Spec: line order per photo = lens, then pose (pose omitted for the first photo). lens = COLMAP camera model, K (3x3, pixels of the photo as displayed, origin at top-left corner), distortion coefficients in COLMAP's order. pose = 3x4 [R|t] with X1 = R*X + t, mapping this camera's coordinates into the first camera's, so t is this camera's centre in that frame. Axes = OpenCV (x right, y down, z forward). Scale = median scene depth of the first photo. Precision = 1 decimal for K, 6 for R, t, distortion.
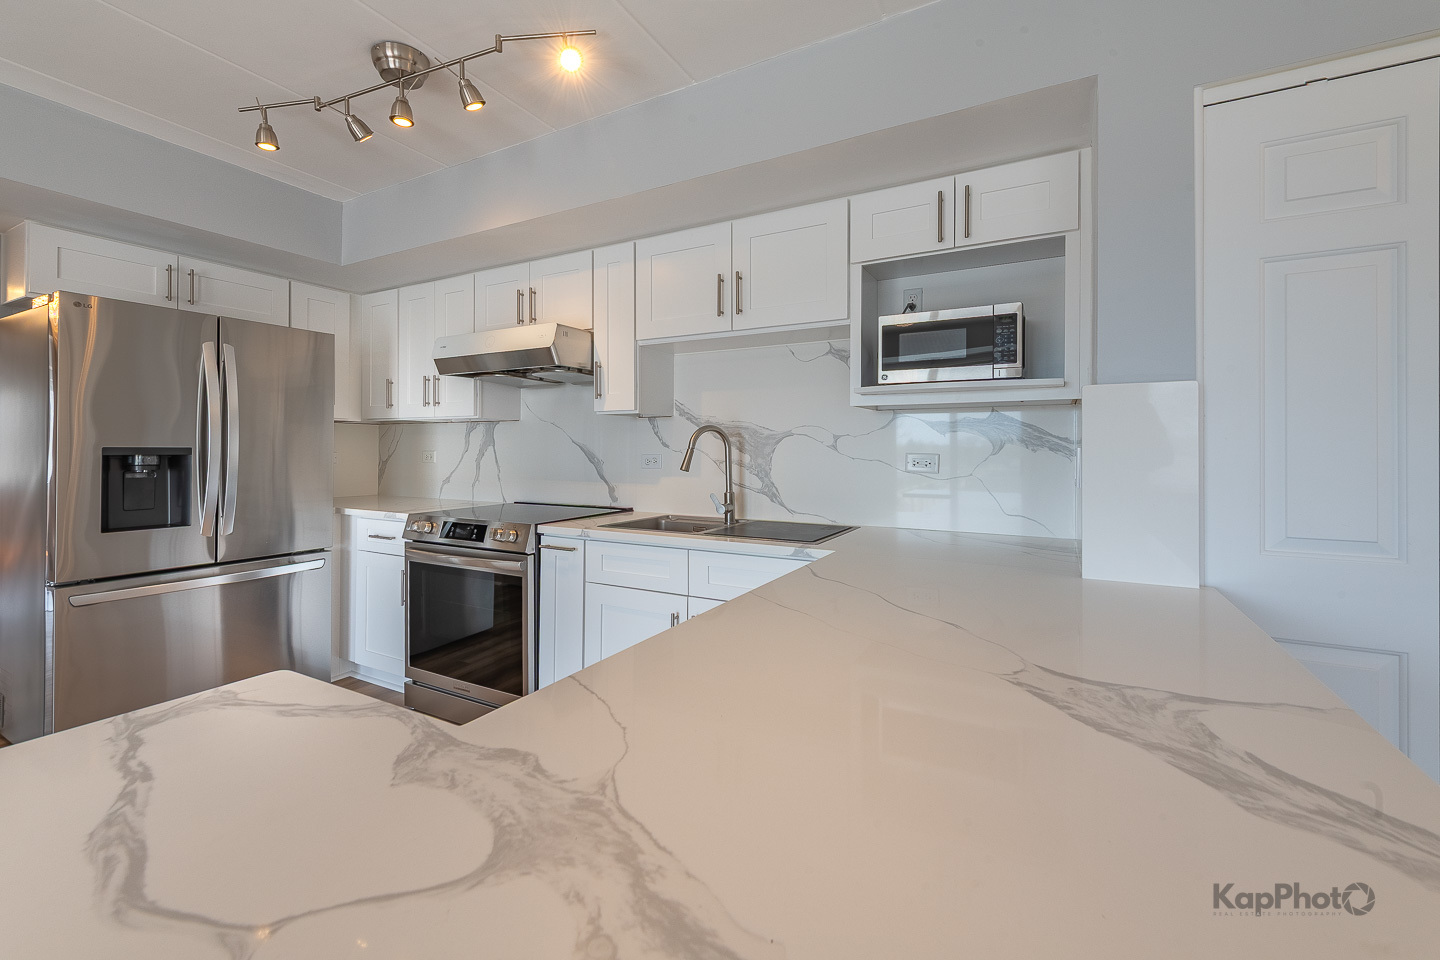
lens RADIAL K [[605.7, 0, 718.8], [0, 605.7, 457.3], [0, 0, 1]] dist [0.000402, -0.000616]
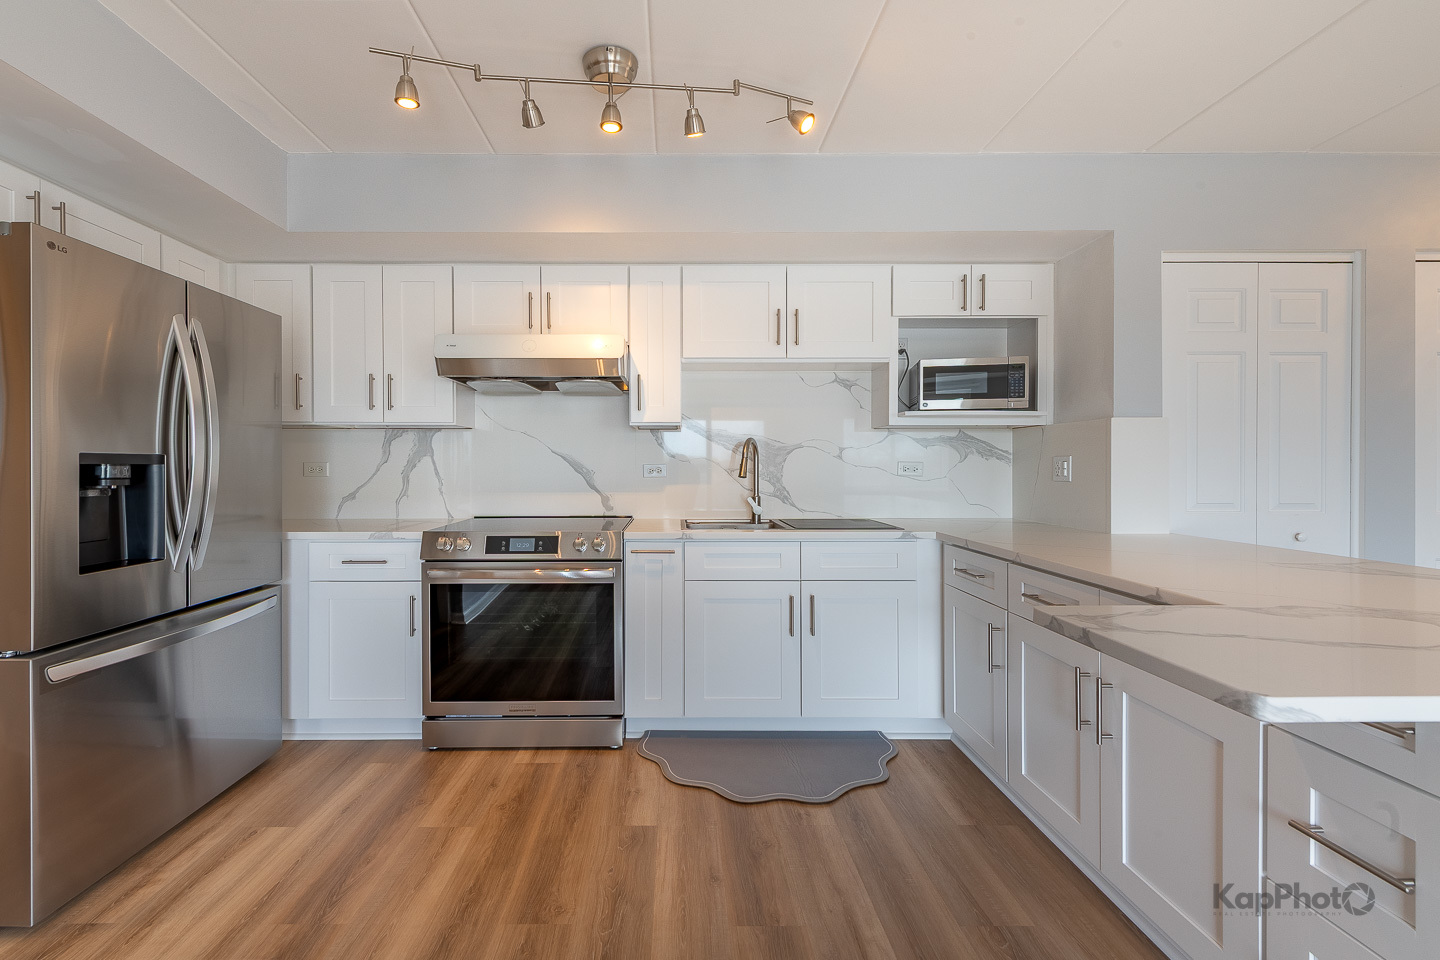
lens RADIAL K [[585.1, 0, 721.3], [0, 585.1, 469.1], [0, 0, 1]] dist [0.003245, 0.000113]
pose [[0.883020, -0.006224, 0.469295, -0.548054], [0.007895, 0.999968, -0.001593, 0.007500], [-0.469270, 0.005112, 0.883040, 0.046335]]
